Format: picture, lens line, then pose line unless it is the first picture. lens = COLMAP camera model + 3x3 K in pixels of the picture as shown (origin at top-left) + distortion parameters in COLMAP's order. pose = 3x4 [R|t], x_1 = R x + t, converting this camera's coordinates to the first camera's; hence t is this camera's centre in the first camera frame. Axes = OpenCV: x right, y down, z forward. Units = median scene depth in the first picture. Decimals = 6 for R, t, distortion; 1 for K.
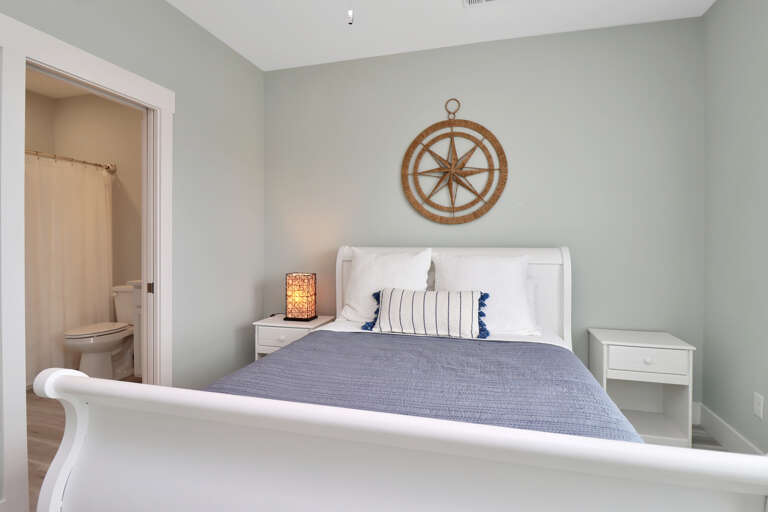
lens RADIAL K [[395.4, 0, 382.0], [0, 395.4, 239.3], [0, 0, 1]] dist [-0.002693, -0.000794]
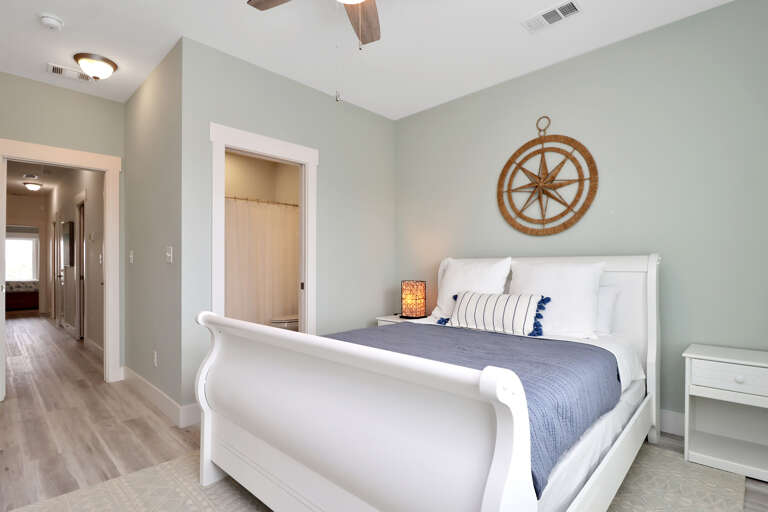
lens RADIAL K [[373.8, 0, 384.0], [0, 373.8, 256.0], [0, 0, 1]] dist [-0.001956, -0.013271]
pose [[0.887663, -0.013769, -0.460288, 0.259962], [0.005766, 0.999807, -0.018789, 0.032322], [0.460458, 0.014025, 0.887571, -0.073251]]
